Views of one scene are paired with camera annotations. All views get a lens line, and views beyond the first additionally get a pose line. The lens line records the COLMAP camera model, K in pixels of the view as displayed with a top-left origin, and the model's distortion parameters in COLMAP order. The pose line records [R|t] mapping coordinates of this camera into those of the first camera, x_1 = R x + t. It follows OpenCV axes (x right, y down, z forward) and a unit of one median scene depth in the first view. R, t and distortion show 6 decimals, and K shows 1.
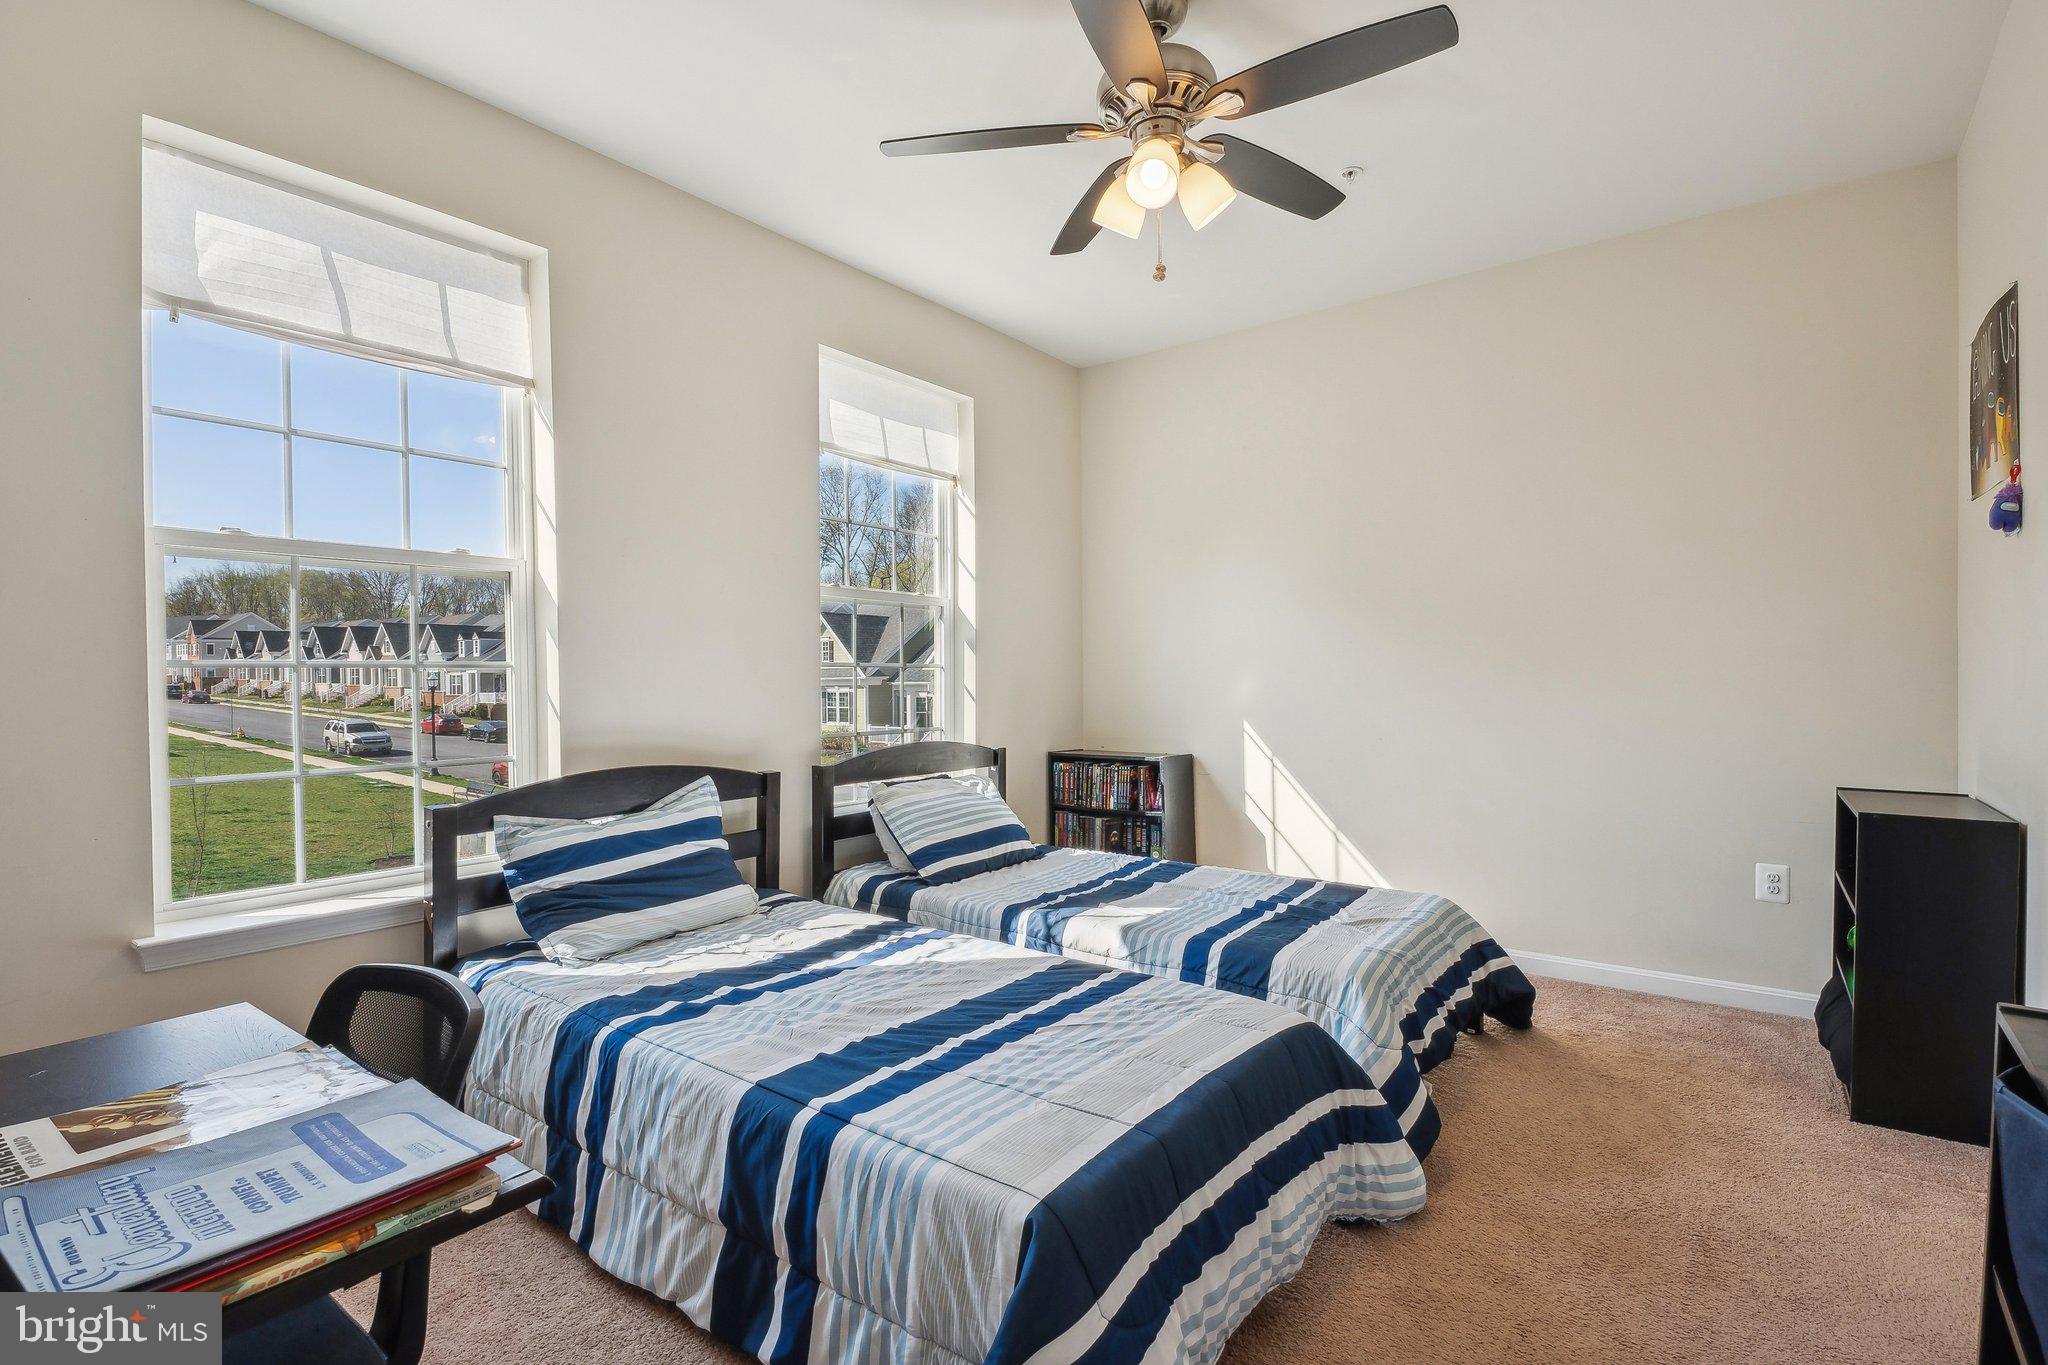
lens RADIAL K [[958.6, 0, 1018.8], [0, 958.6, 679.3], [0, 0, 1]] dist [0.014228, -0.017149]
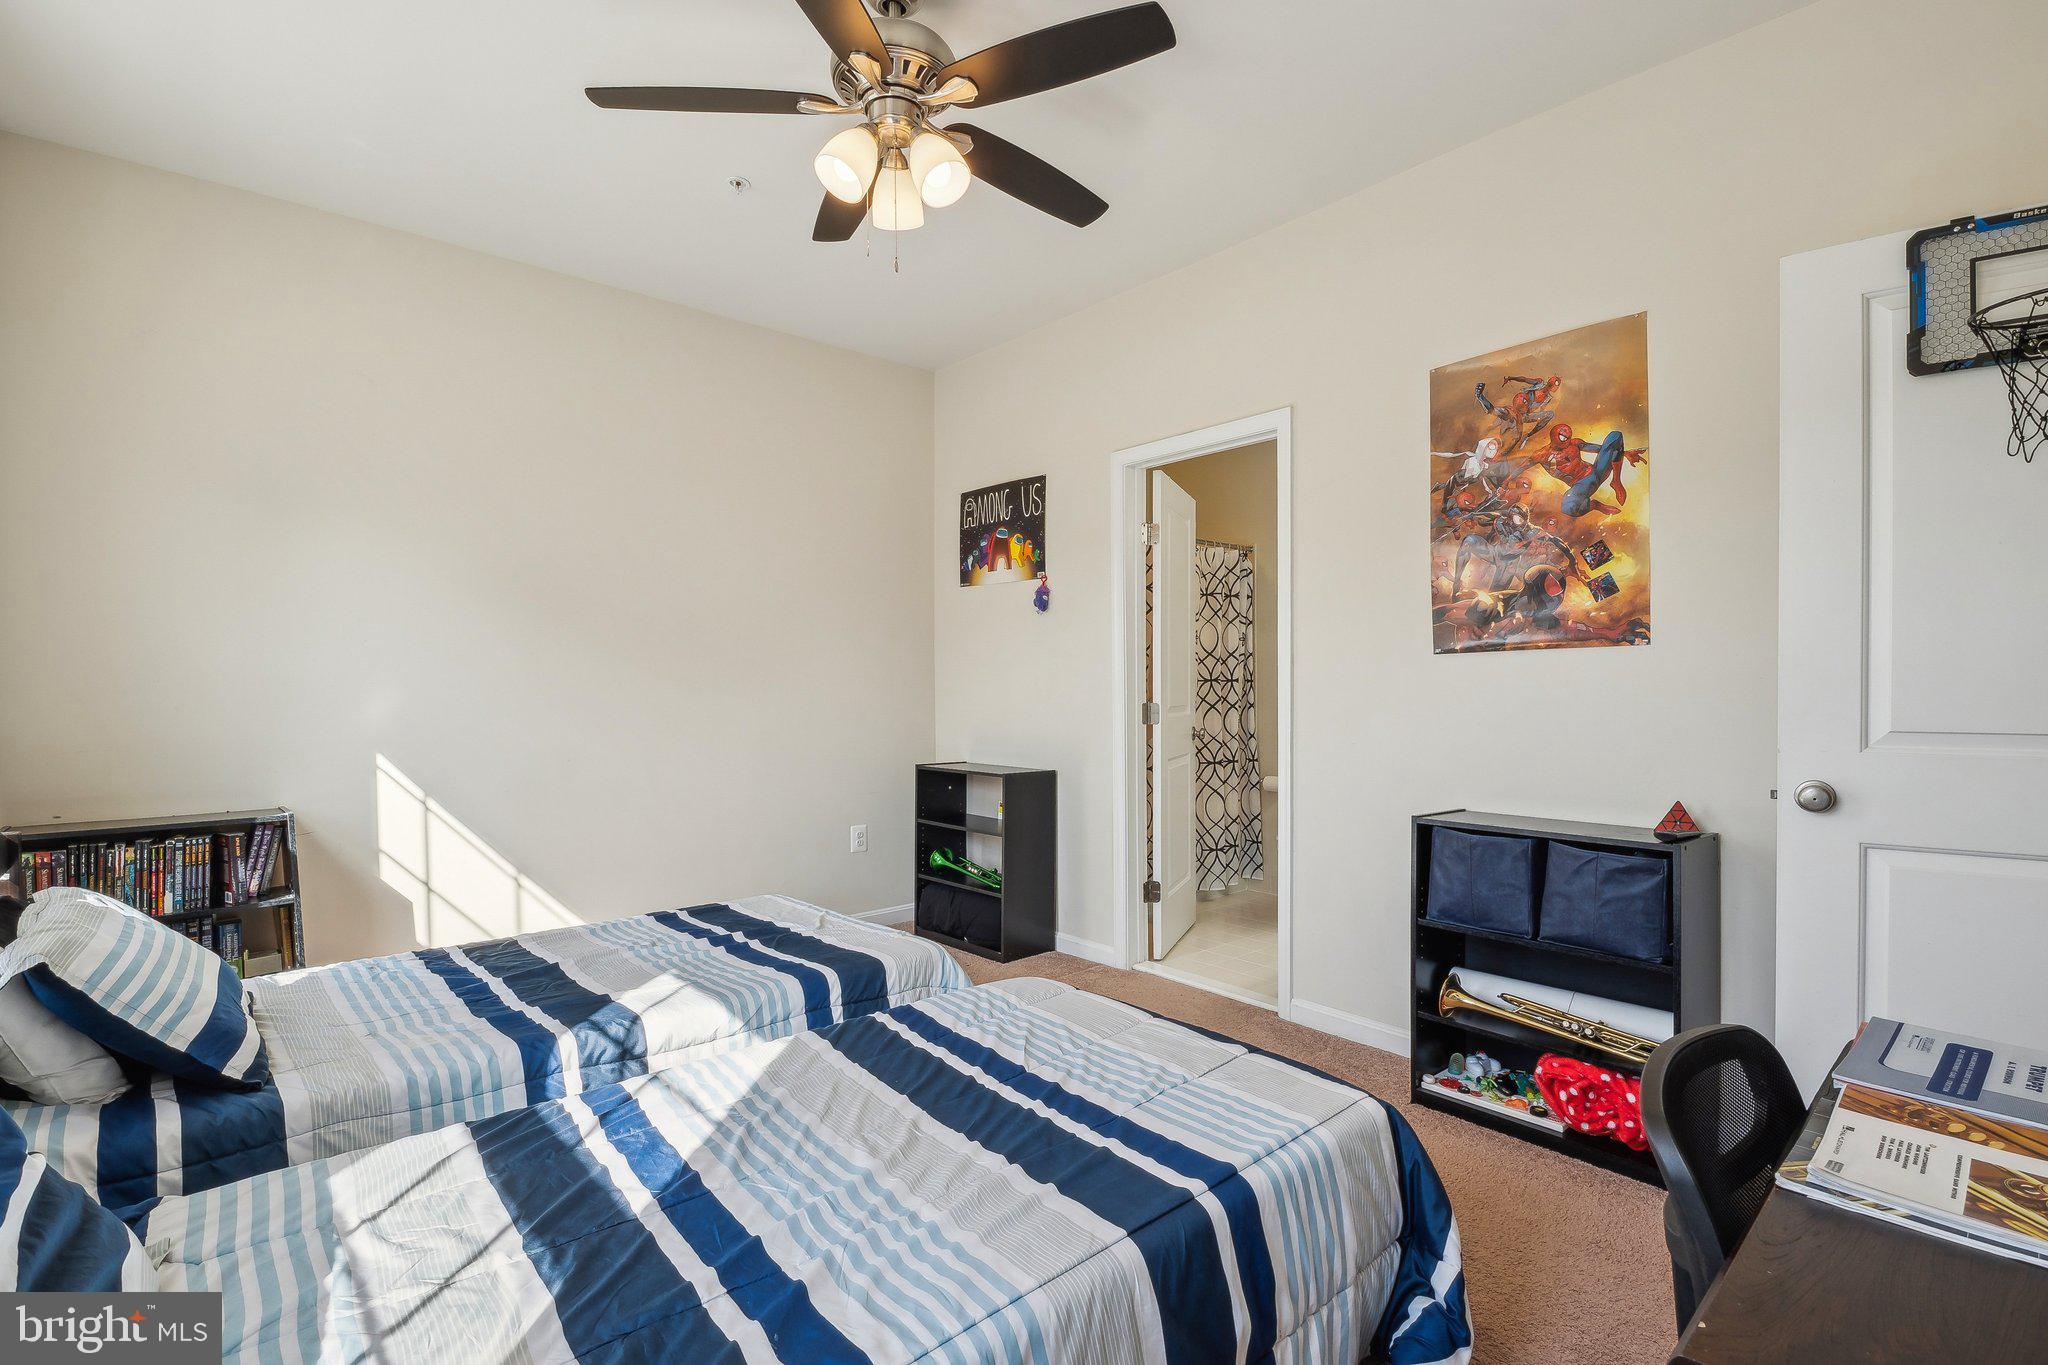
lens RADIAL K [[967.4, 0, 1040.0], [0, 967.4, 658.1], [0, 0, 1]] dist [0.000222, 0.000454]
pose [[0.161402, 0.041940, 0.985997, -0.630425], [0.008444, 0.999001, -0.043876, 0.013616], [-0.986853, 0.015408, 0.160886, 0.585887]]
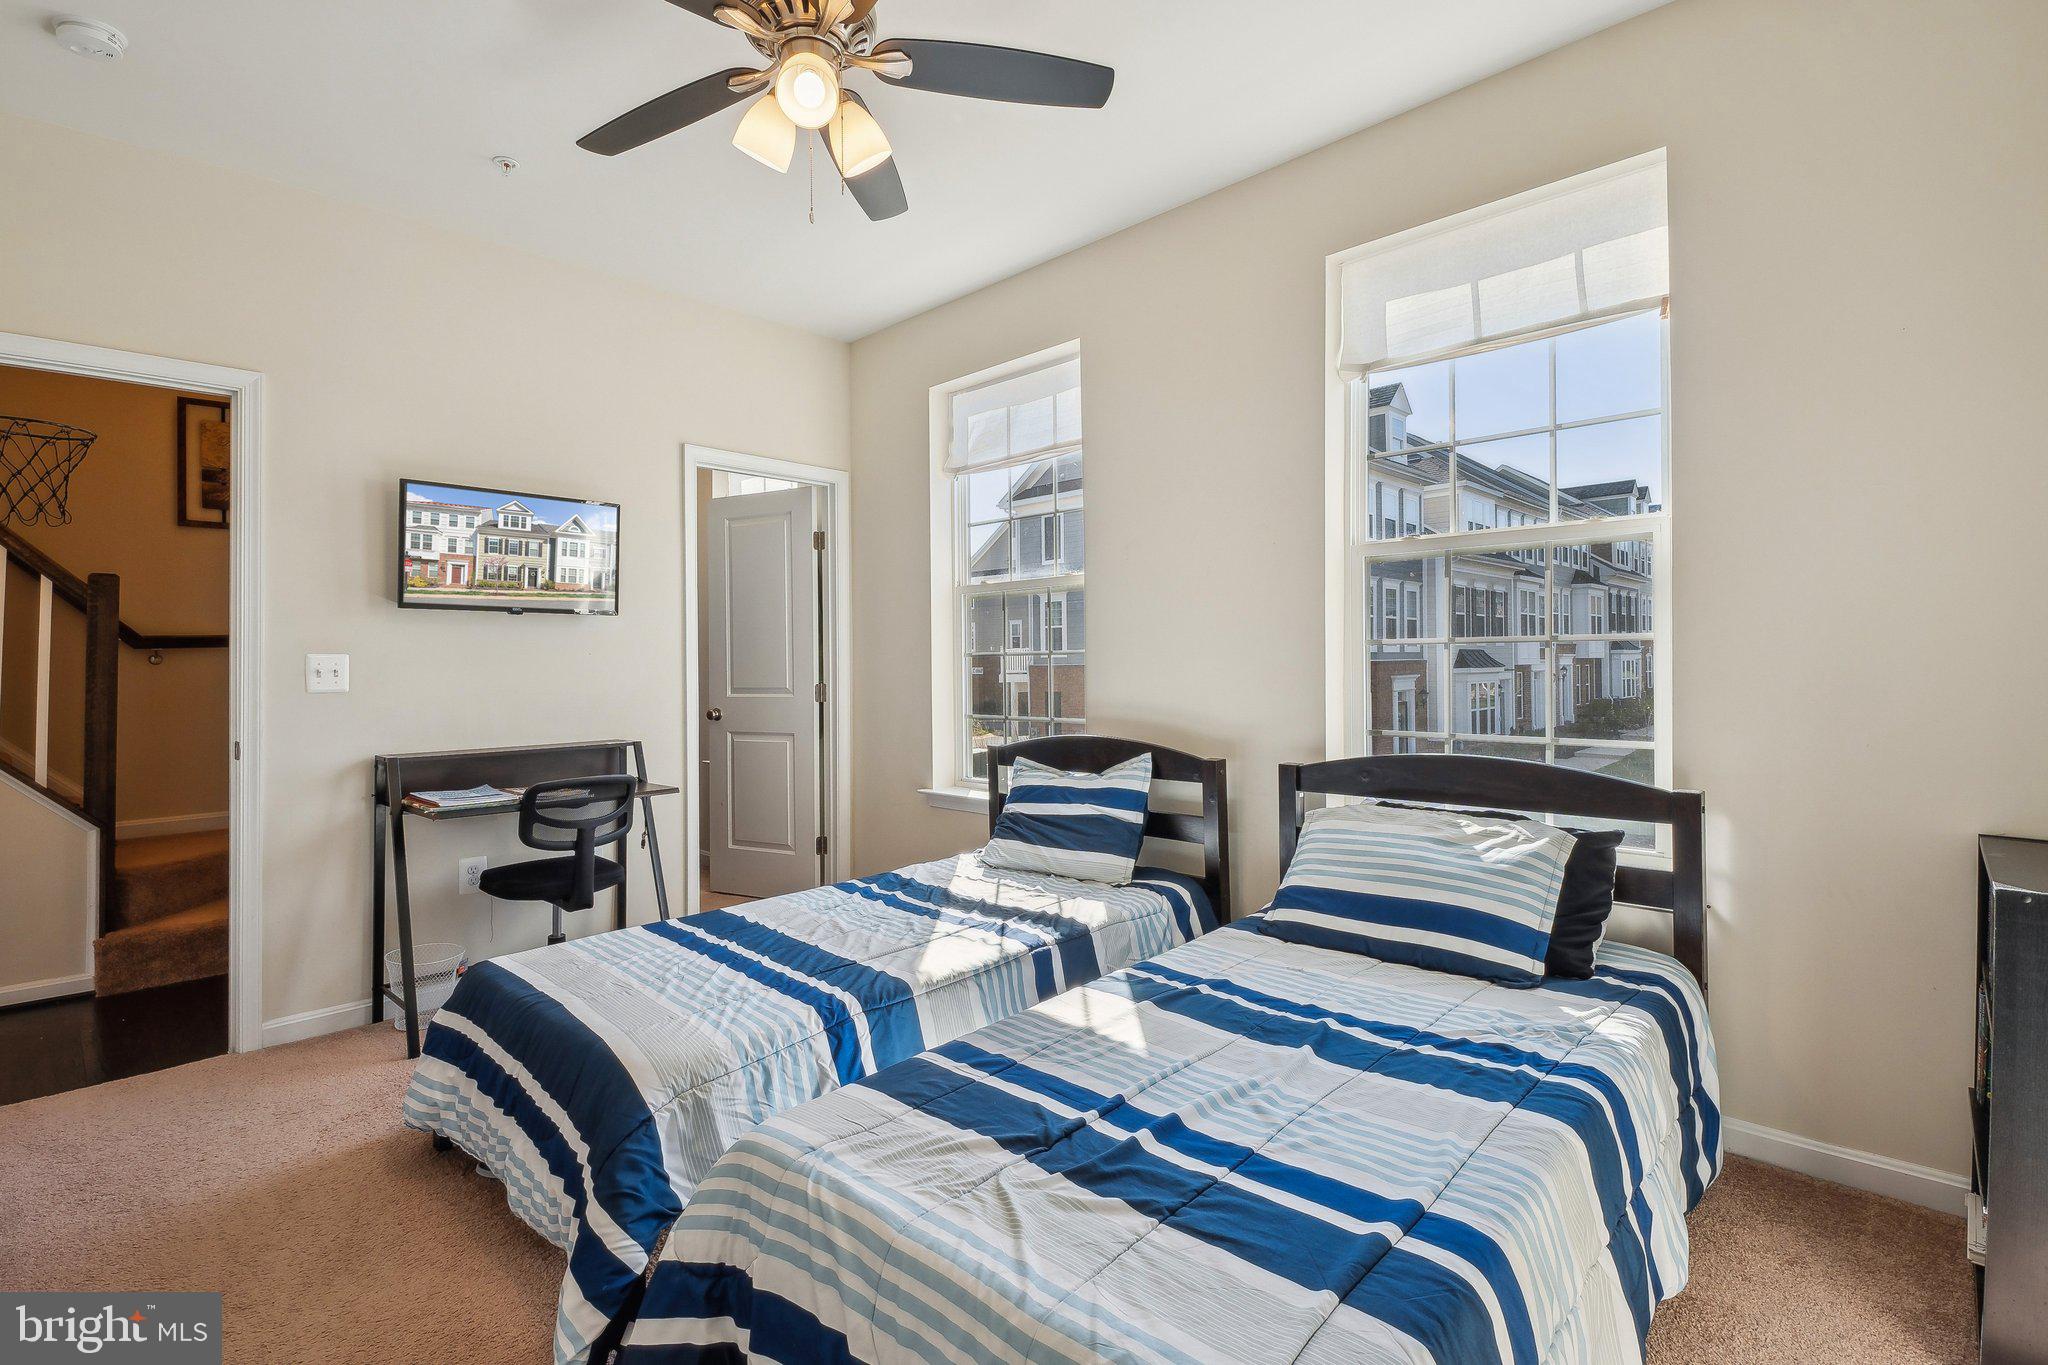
lens RADIAL K [[967.4, 0, 1040.0], [0, 967.4, 658.1], [0, 0, 1]] dist [0.000222, 0.000454]
pose [[-0.111877, 0.002776, -0.993718, 0.816438], [0.011018, 0.999938, 0.001553, -0.009303], [0.993661, -0.010775, -0.111901, 1.067160]]
